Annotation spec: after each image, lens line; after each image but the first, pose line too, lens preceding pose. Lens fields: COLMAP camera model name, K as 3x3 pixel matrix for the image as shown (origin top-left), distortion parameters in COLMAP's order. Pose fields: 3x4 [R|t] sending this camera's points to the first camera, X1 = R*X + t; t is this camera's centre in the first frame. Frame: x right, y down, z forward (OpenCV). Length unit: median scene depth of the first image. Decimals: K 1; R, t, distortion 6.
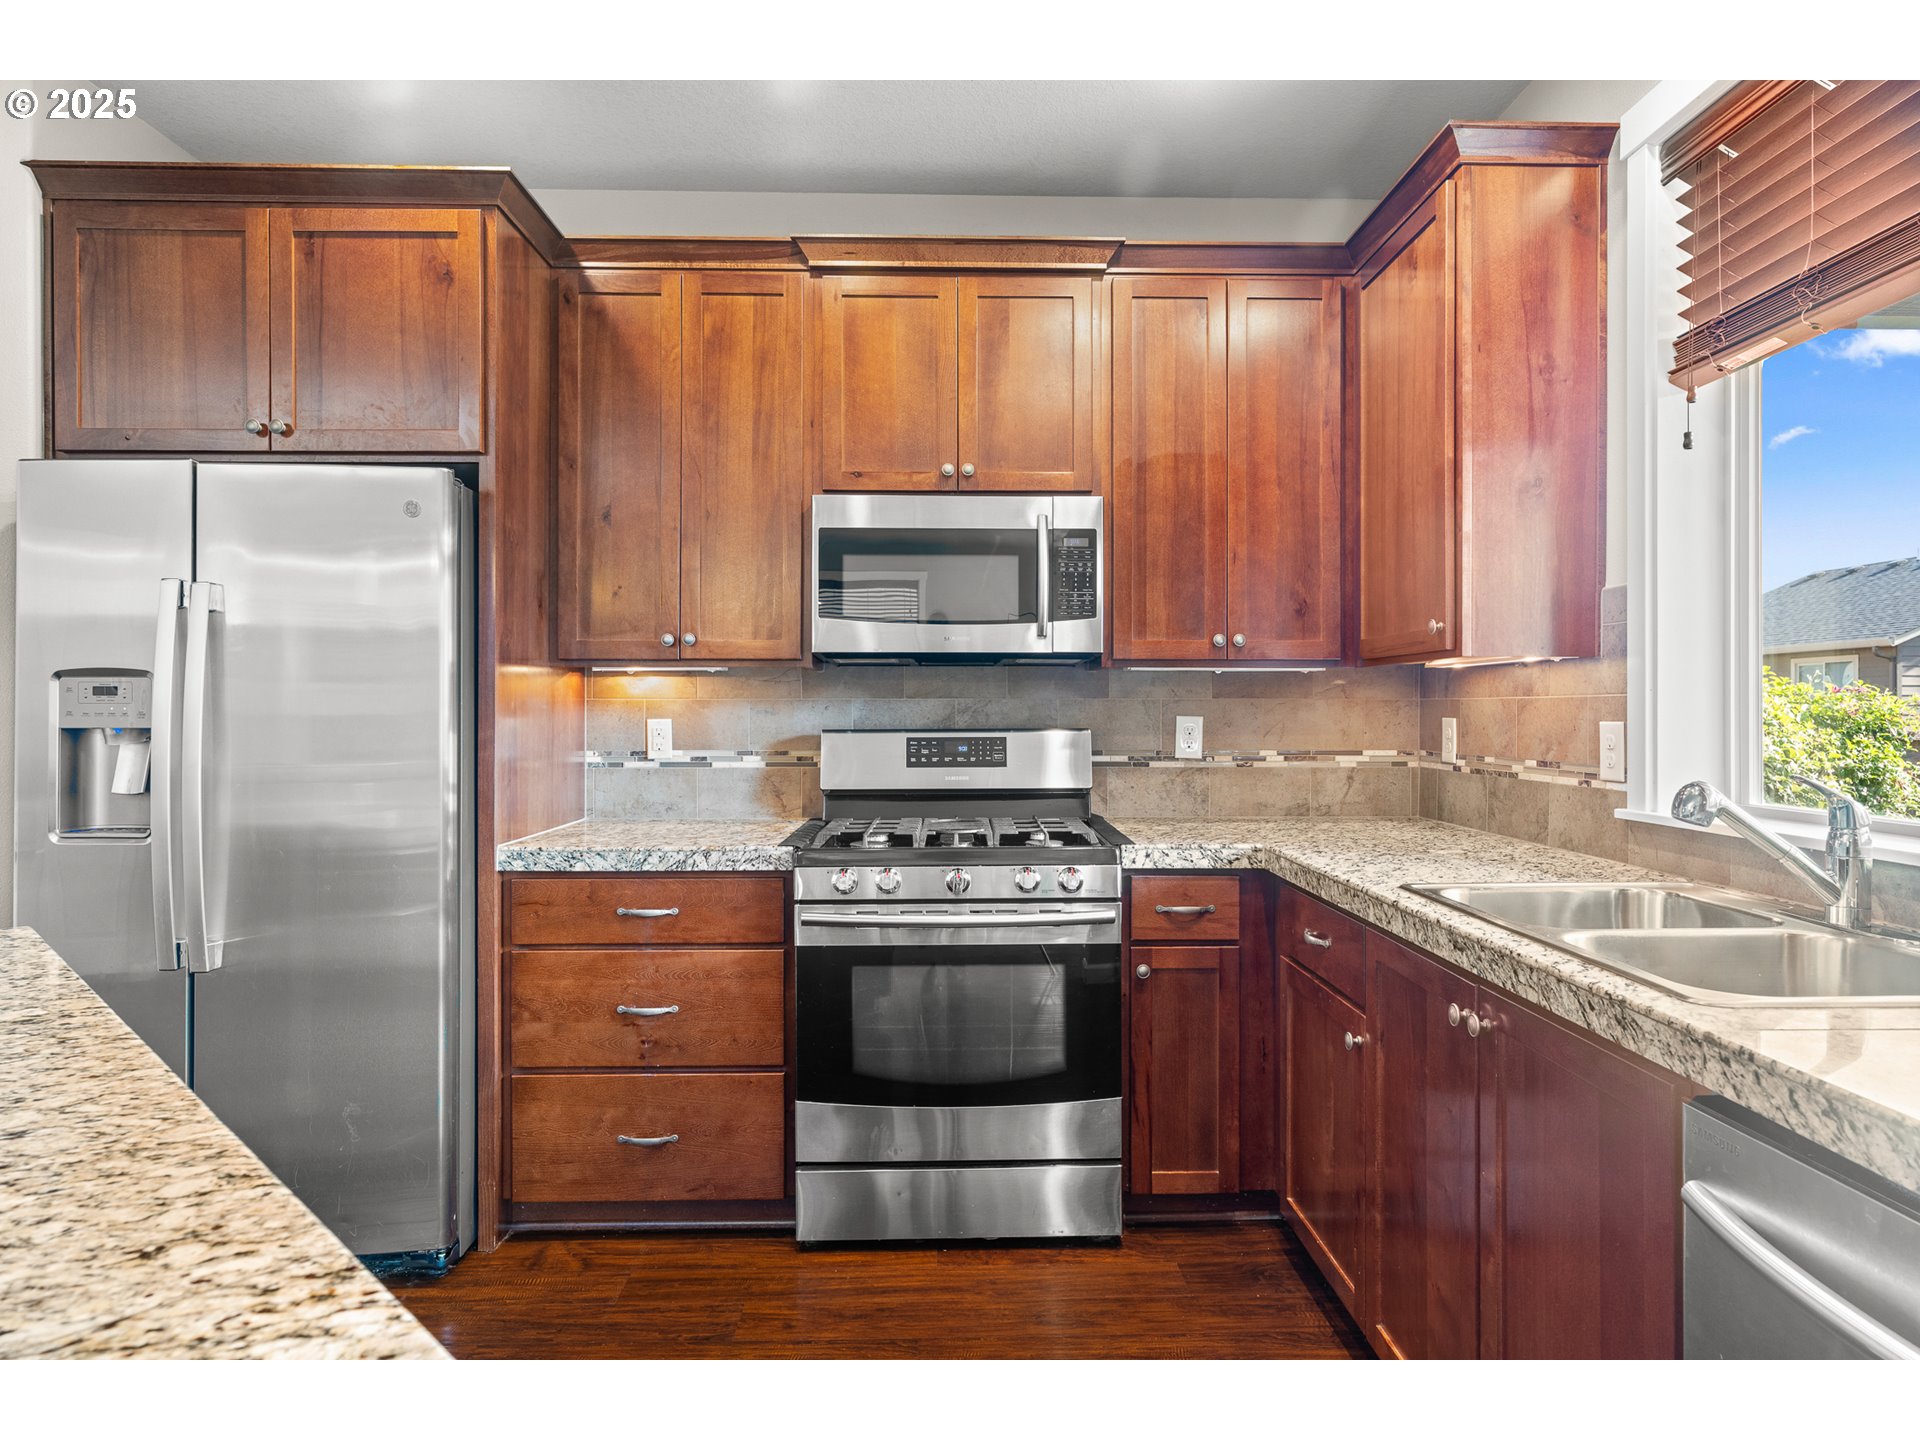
lens RADIAL K [[1129.6, 0, 981.5], [0, 1129.6, 710.1], [0, 0, 1]] dist [-0.000940, 0.002251]
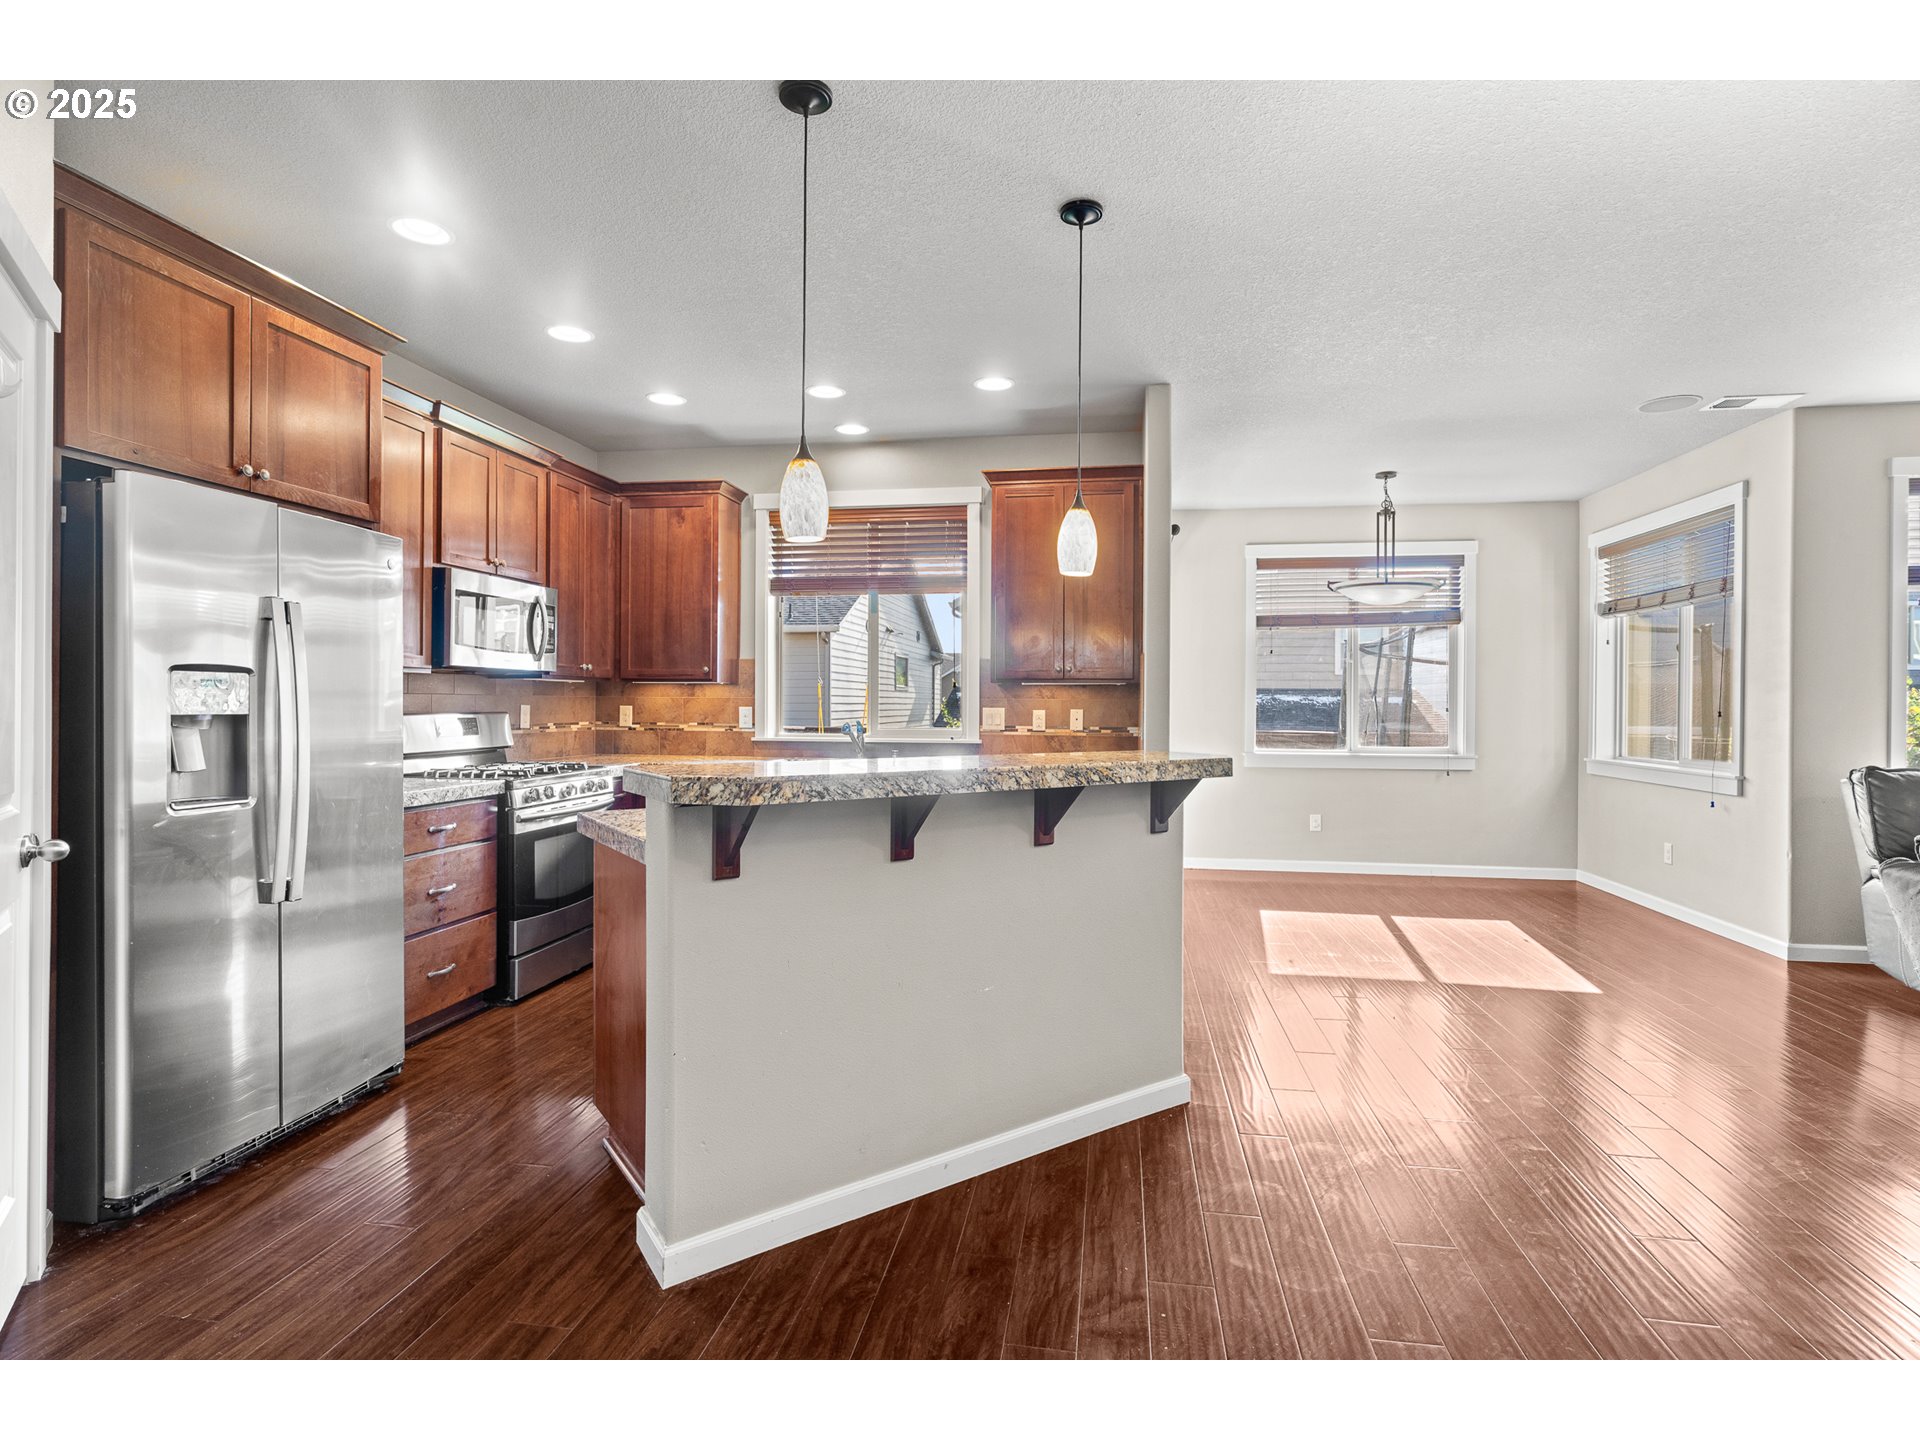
lens RADIAL K [[943.8, 0, 983.1], [0, 943.8, 700.9], [0, 0, 1]] dist [-0.011589, 0.006204]
pose [[0.166386, 0.004494, 0.986050, -1.329088], [-0.005838, 0.999977, -0.003572, 0.000080], [-0.986043, -0.005163, 0.166409, 0.026677]]
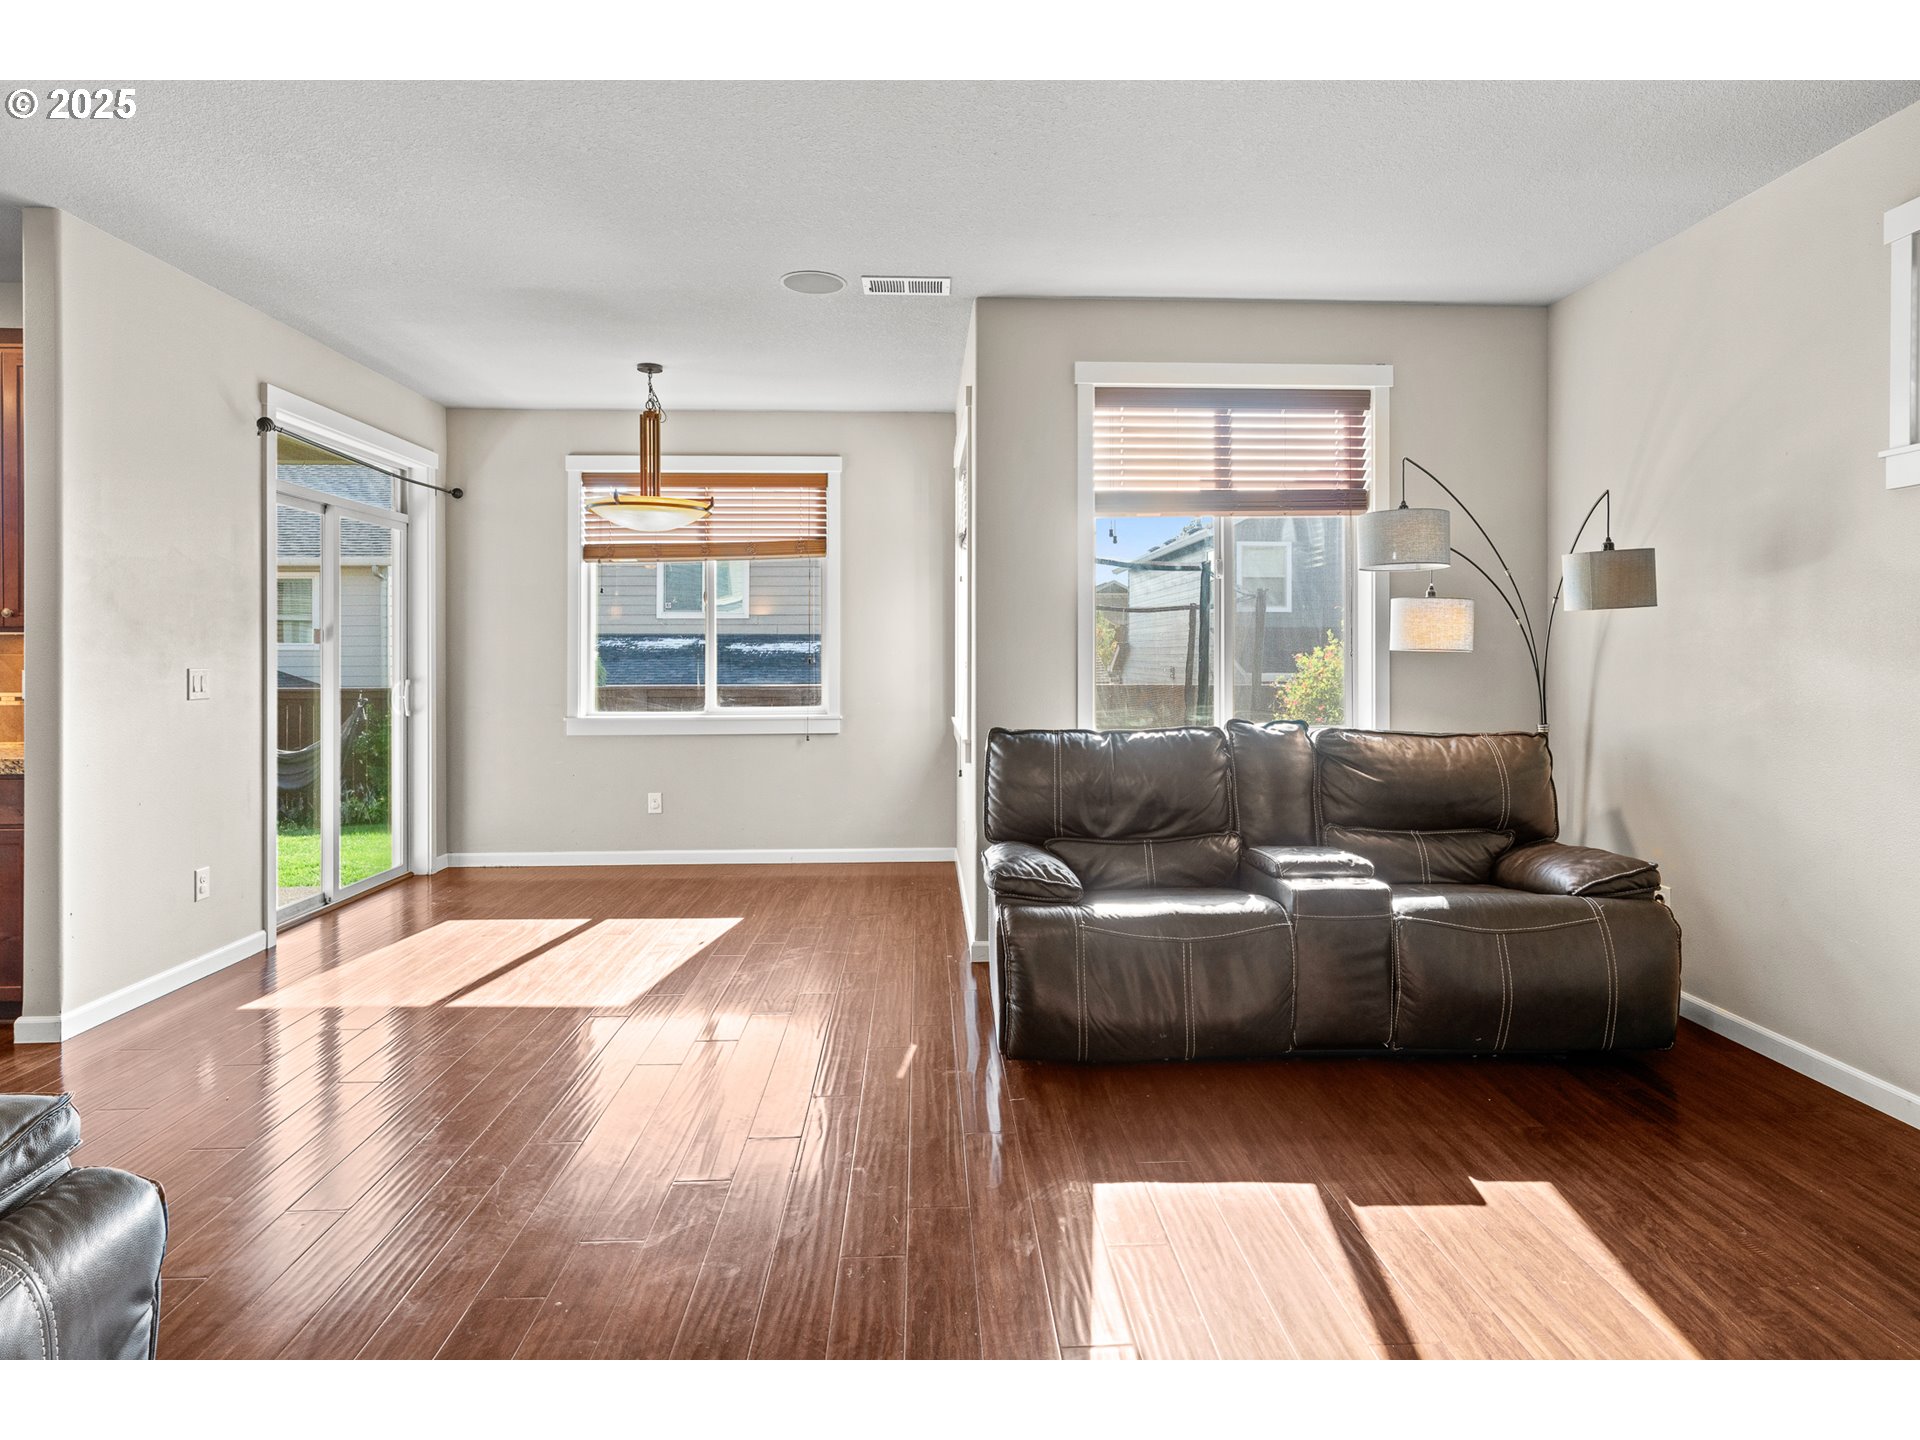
lens RADIAL K [[1079.5, 0, 985.4], [0, 1079.5, 642.2], [0, 0, 1]] dist [-0.010407, 0.001769]
pose [[-0.042010, 0.008694, 0.999079, -1.045100], [0.004680, 0.999953, -0.008505, -0.010958], [-0.999106, 0.004318, -0.042049, -1.022758]]
